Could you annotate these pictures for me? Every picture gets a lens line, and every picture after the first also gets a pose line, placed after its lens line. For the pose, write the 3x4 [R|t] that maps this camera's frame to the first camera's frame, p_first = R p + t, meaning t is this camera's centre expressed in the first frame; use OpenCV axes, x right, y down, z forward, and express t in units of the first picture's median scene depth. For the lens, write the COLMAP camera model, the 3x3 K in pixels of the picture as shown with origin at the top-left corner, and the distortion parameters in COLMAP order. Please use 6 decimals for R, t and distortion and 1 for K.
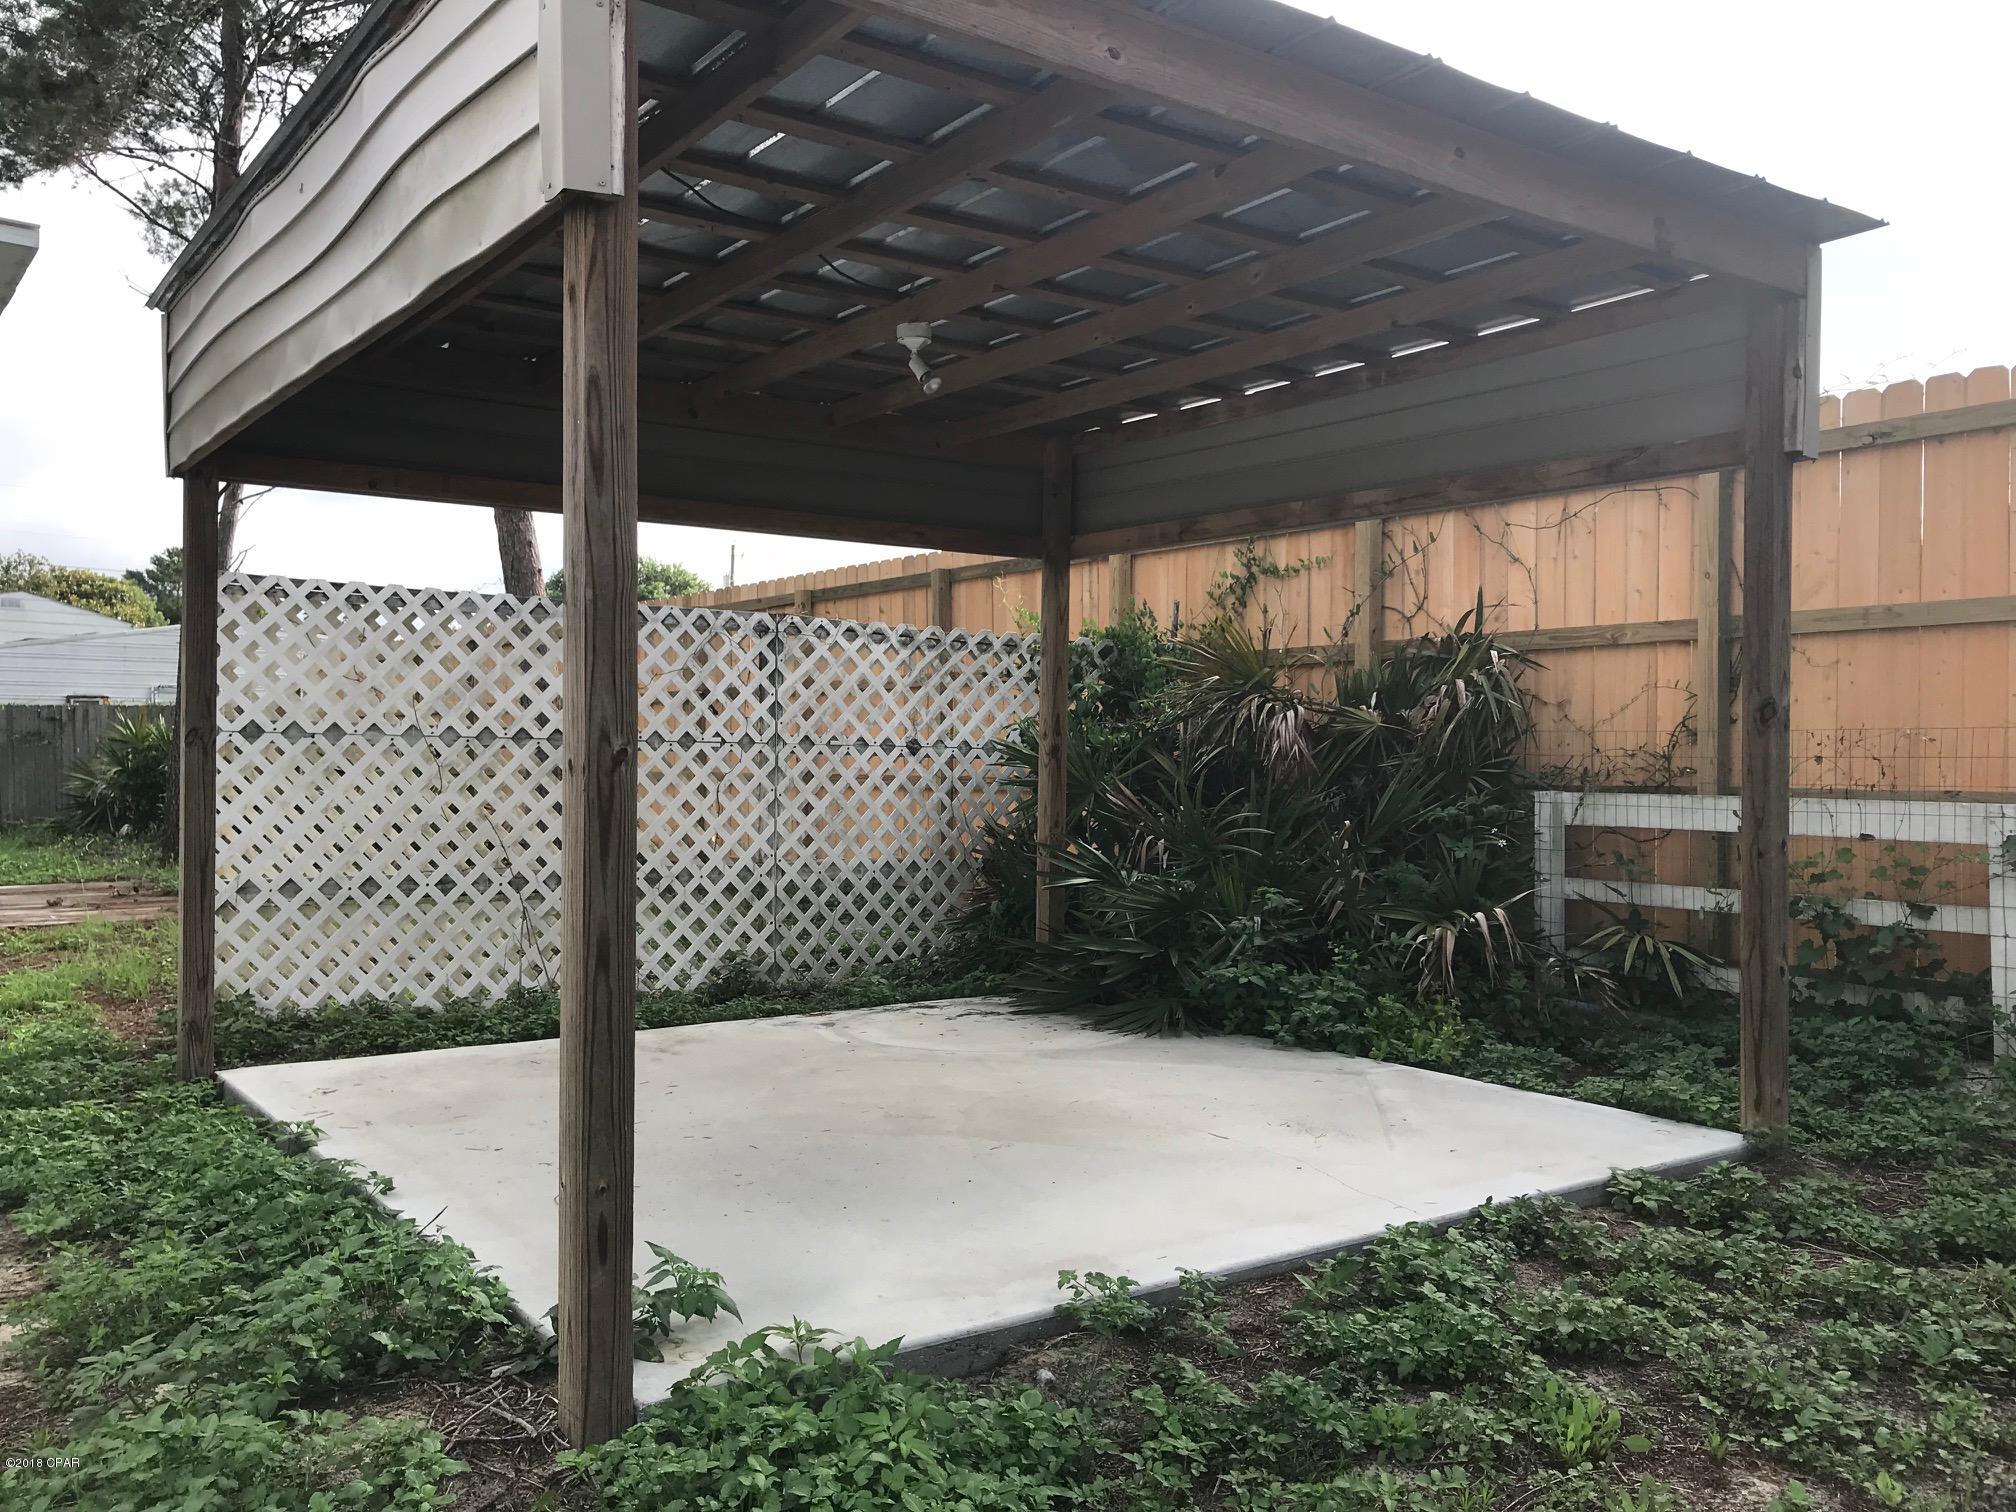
lens RADIAL K [[1651.2, 0, 1008.3], [0, 1651.2, 758.1], [0, 0, 1]] dist [0.143033, -0.122370]
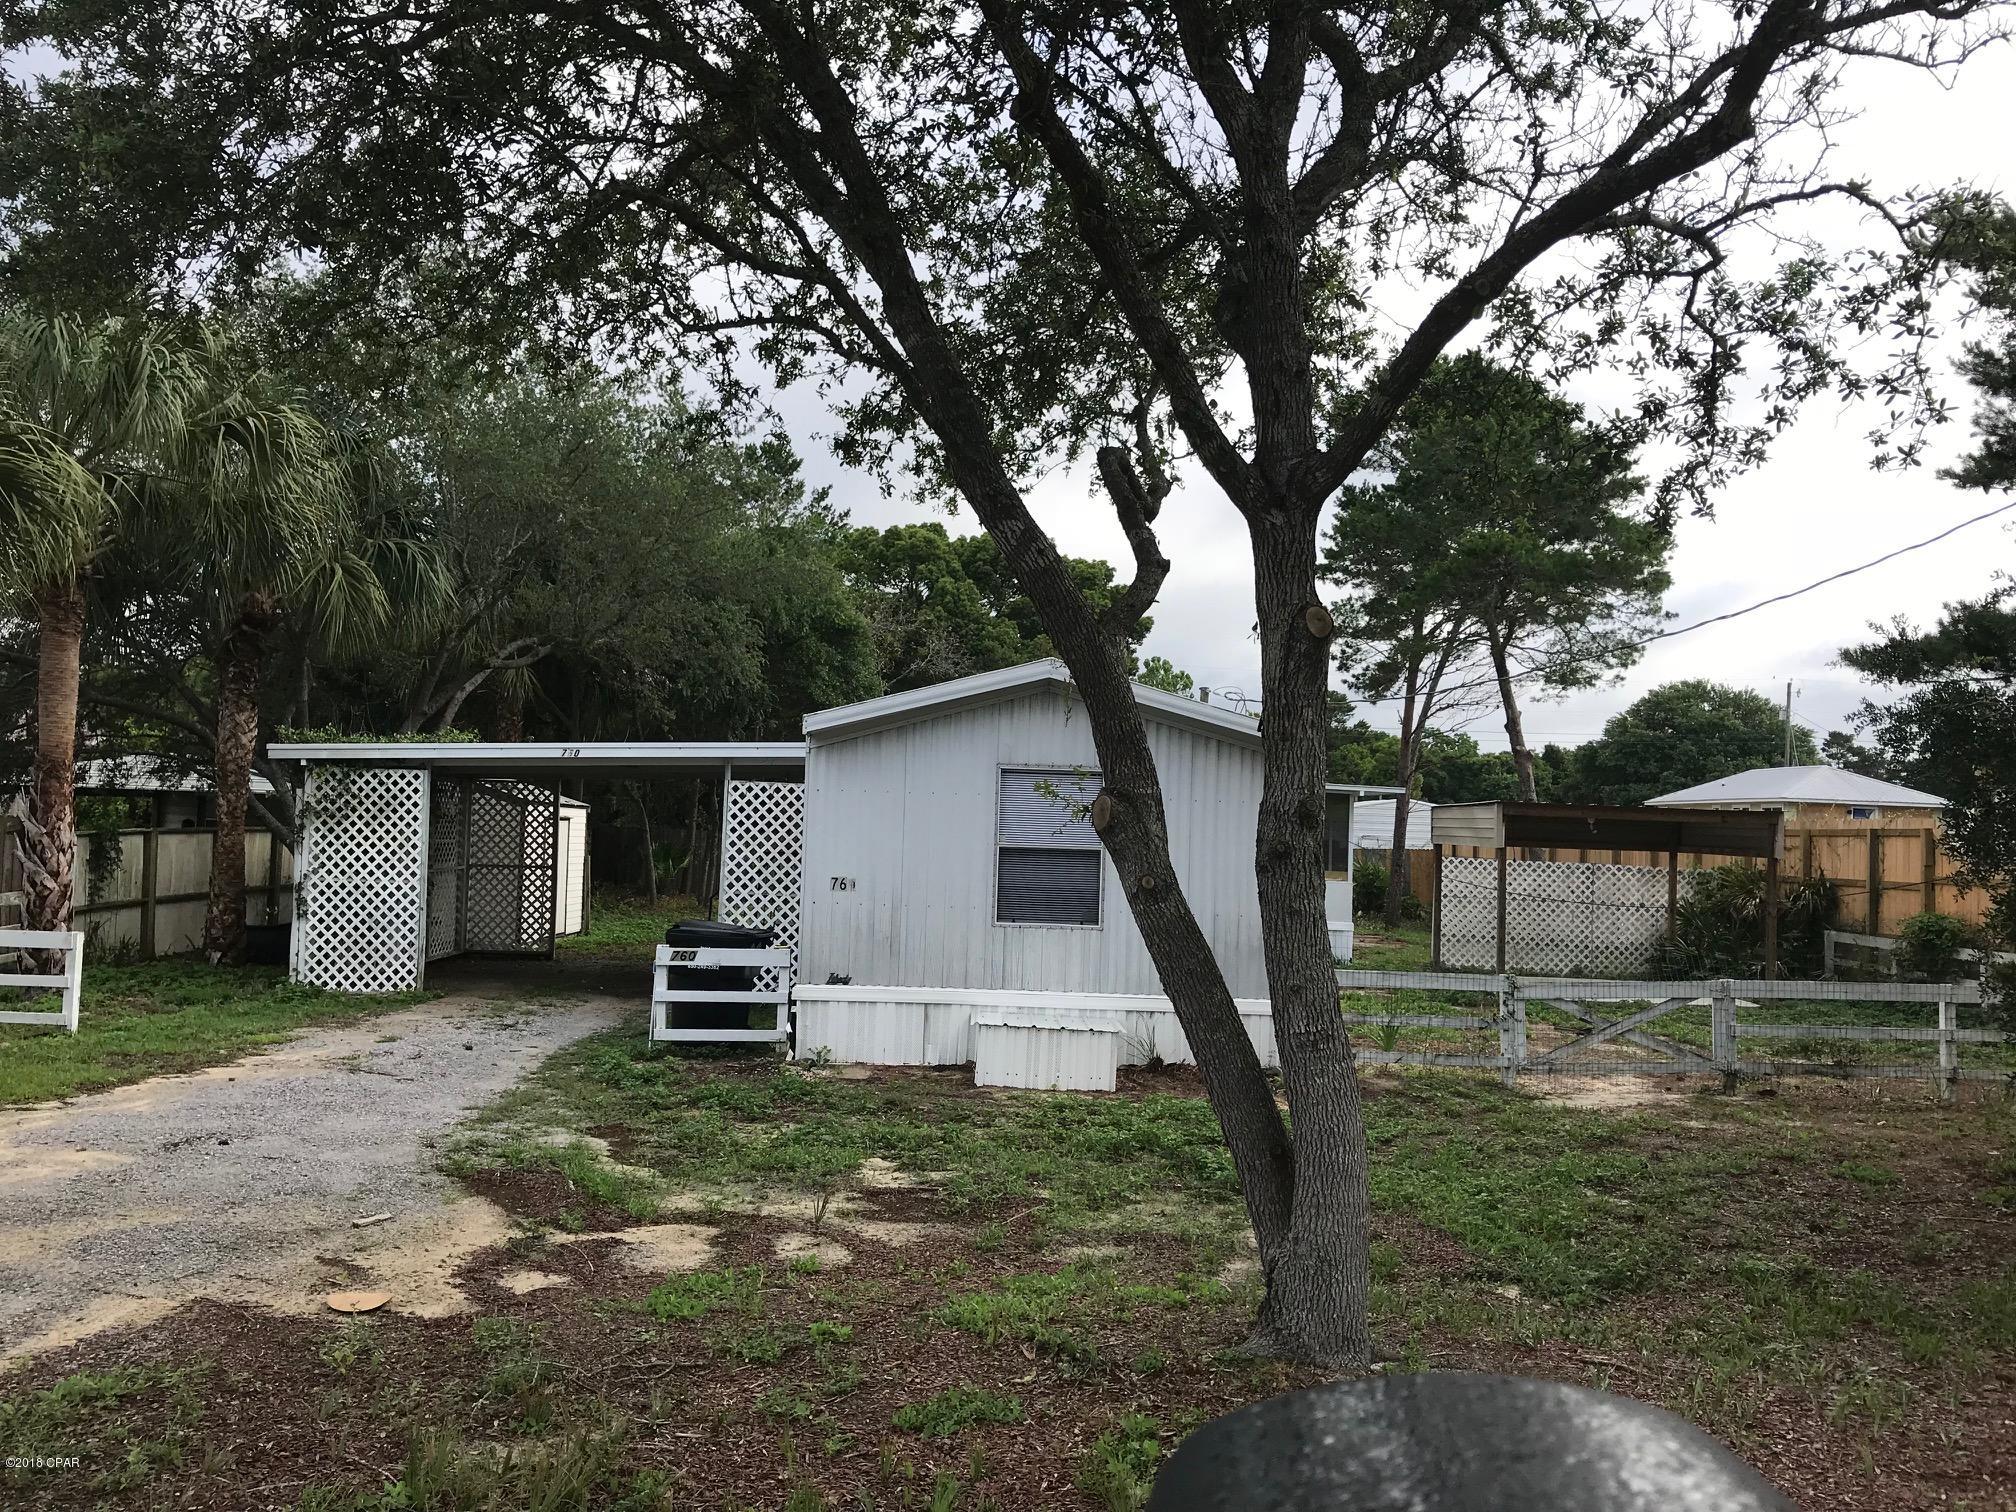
lens RADIAL K [[1651.2, 0, 1008.3], [0, 1651.2, 758.1], [0, 0, 1]] dist [0.143033, -0.122370]
pose [[0.805197, -0.007532, -0.592959, 0.916183], [-0.026138, 0.998497, -0.048177, -0.106294], [0.592430, 0.054291, 0.803790, -2.416352]]
